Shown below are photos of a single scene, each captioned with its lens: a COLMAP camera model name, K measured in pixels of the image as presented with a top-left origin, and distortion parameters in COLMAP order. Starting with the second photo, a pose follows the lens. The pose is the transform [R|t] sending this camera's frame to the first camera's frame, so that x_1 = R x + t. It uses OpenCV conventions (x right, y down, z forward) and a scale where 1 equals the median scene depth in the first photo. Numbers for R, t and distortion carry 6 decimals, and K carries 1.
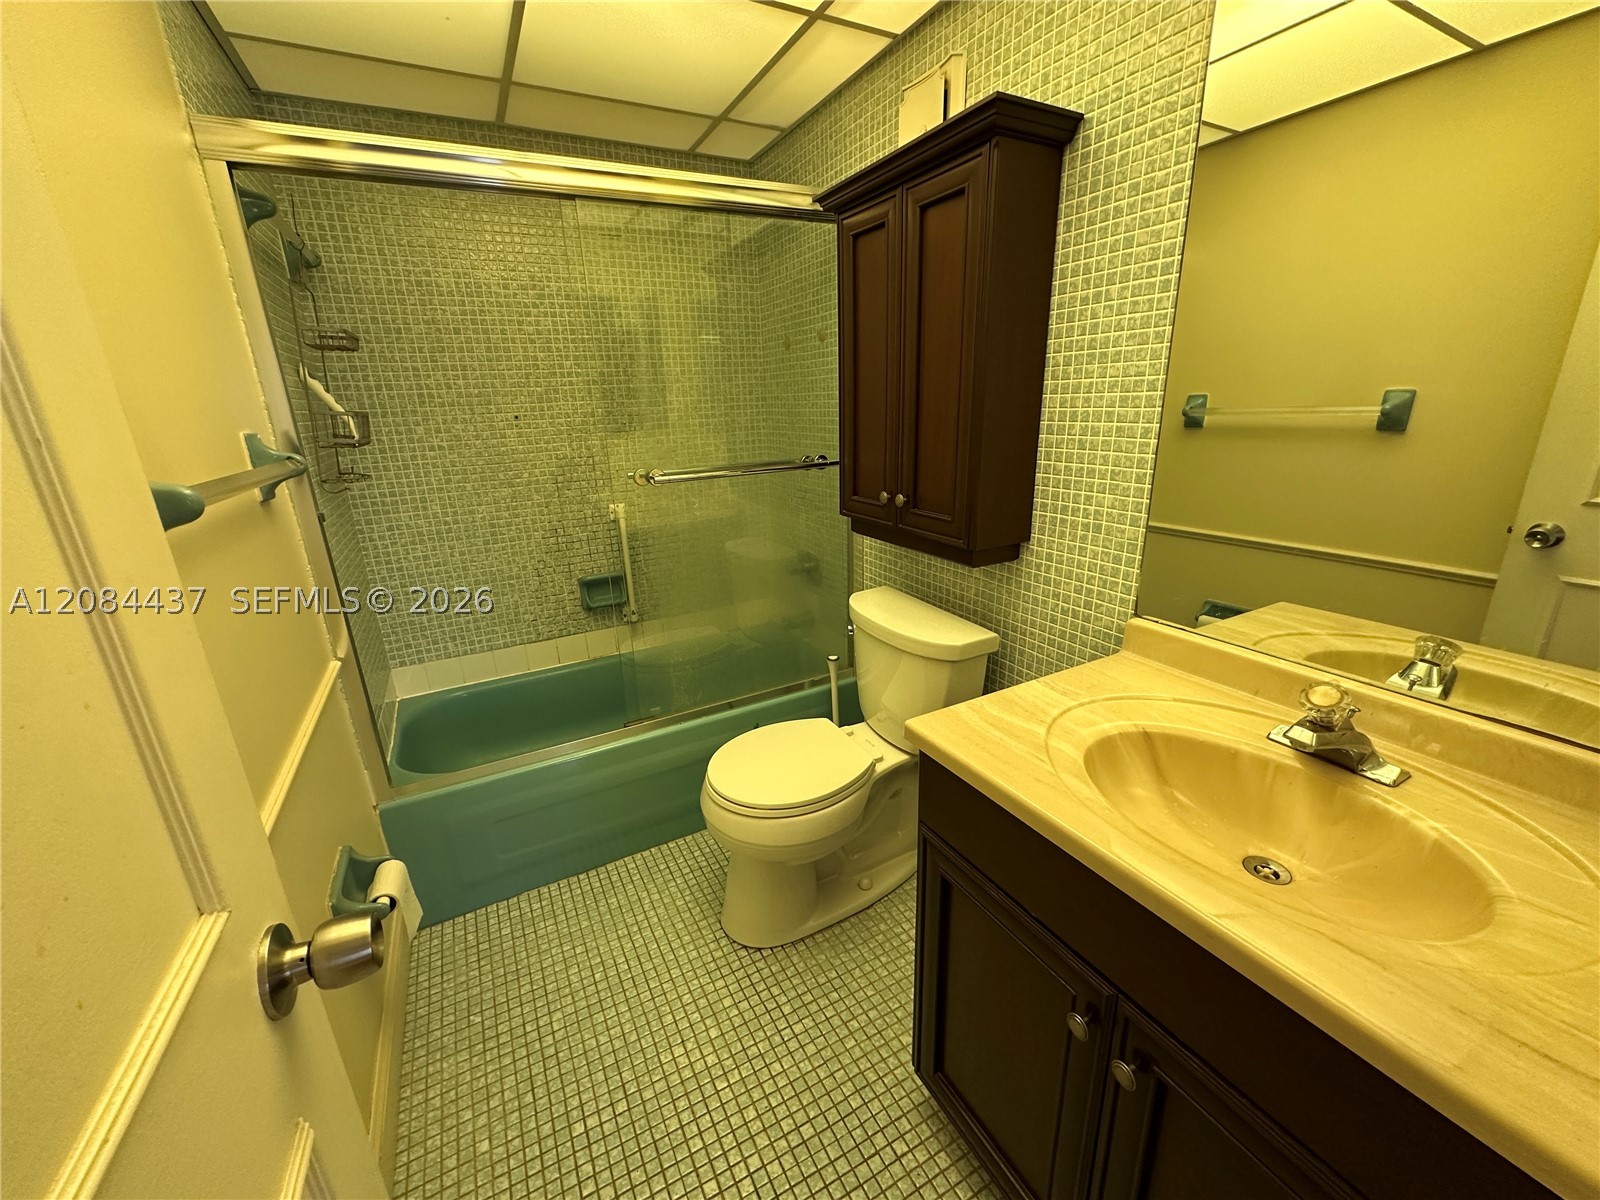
lens RADIAL K [[639.6, 0, 803.5], [0, 639.6, 599.1], [0, 0, 1]] dist [-0.003993, 0.000750]
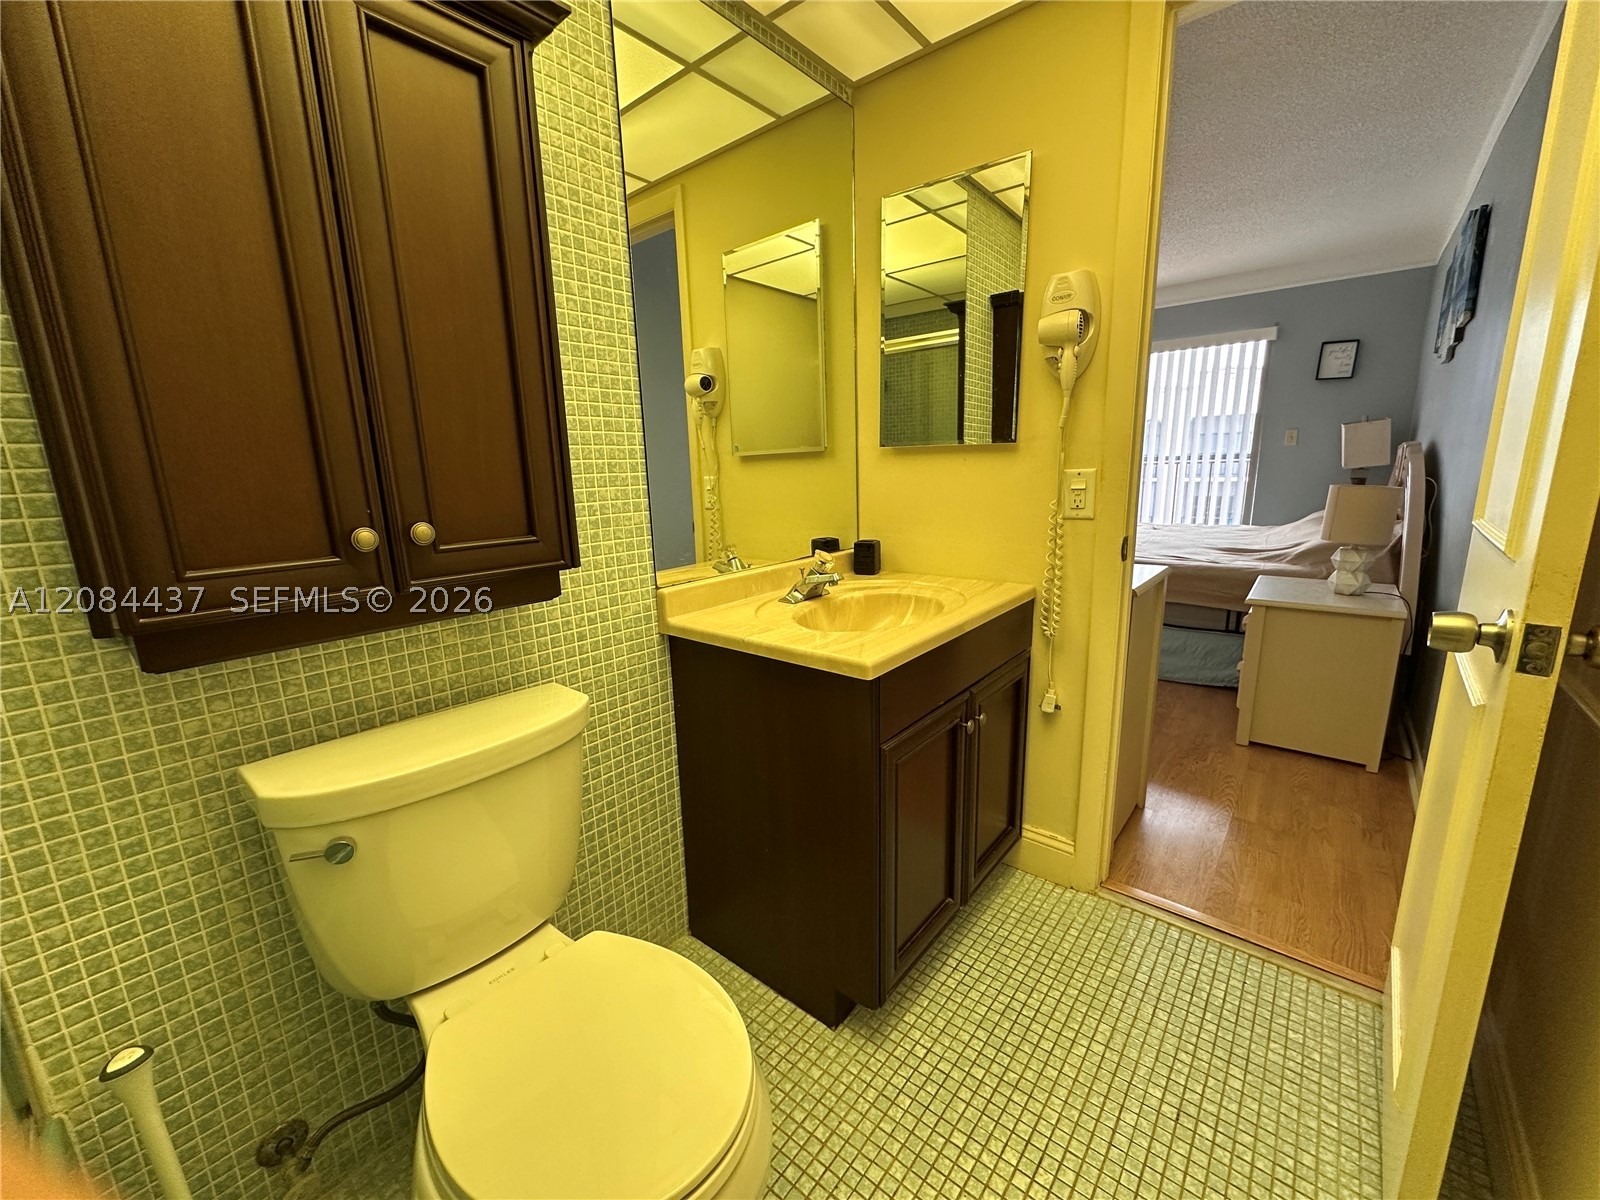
lens RADIAL K [[639.6, 0, 797.2], [0, 639.6, 597.8], [0, 0, 1]] dist [-0.003993, 0.000750]
pose [[-0.371806, -0.148353, 0.916380, -0.609997], [0.315773, 0.908071, 0.275127, -0.192123], [-0.872954, 0.391662, -0.290780, 1.120492]]
